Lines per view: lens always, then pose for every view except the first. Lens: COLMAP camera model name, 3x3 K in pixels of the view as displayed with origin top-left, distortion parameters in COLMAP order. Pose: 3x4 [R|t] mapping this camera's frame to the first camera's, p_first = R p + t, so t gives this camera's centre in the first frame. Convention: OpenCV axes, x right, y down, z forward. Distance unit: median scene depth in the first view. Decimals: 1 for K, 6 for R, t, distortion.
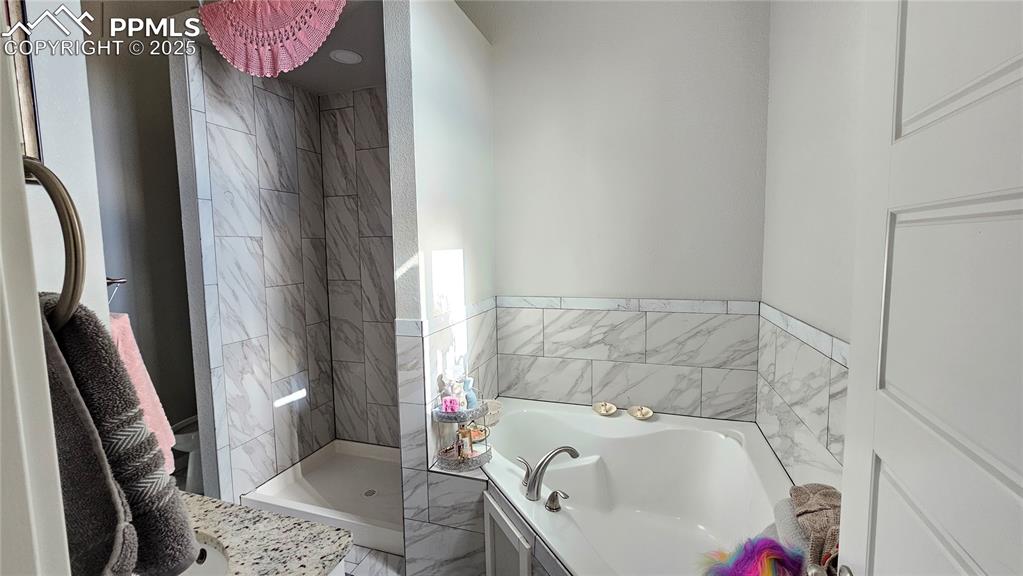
lens RADIAL K [[418.5, 0, 508.6], [0, 418.5, 284.8], [0, 0, 1]] dist [-0.002948, 0.001872]
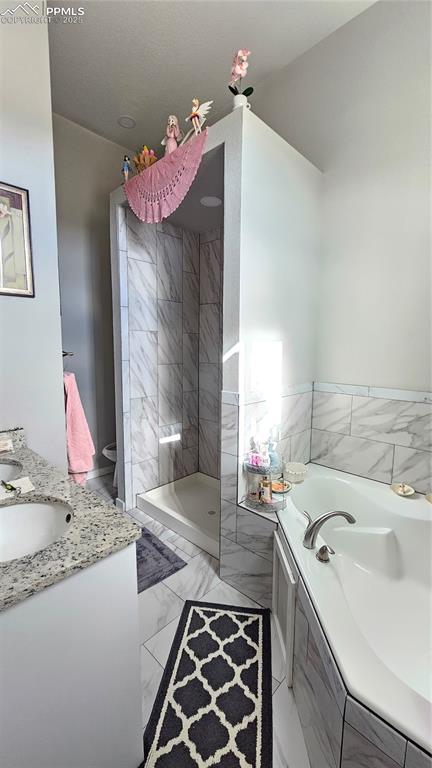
lens RADIAL K [[313.7, 0, 217.3], [0, 313.7, 383.7], [0, 0, 1]] dist [0.000180, 0.000262]
pose [[0.911110, 0.078755, -0.404569, 0.100544], [-0.065213, 0.996756, 0.047170, 0.008568], [0.406972, -0.016594, 0.913290, 0.044877]]
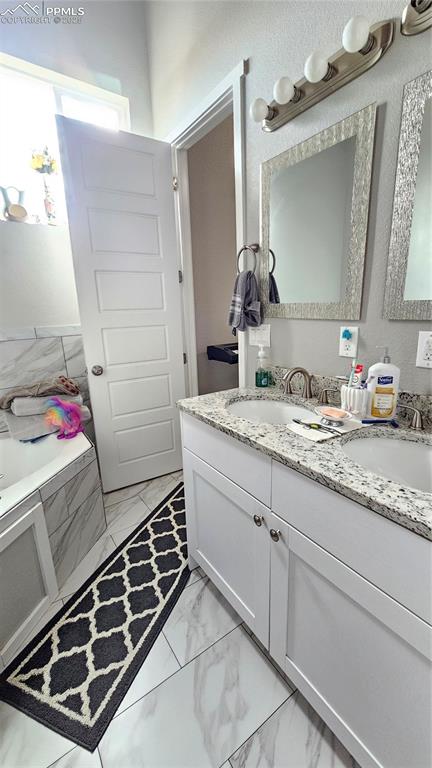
lens RADIAL K [[313.7, 0, 215.9], [0, 313.7, 386.3], [0, 0, 1]] dist [0.000180, 0.000262]
pose [[-0.796740, -0.090103, 0.597567, -0.561934], [0.107503, 0.951919, 0.286868, 0.034257], [-0.594683, 0.292799, -0.748746, 0.777031]]
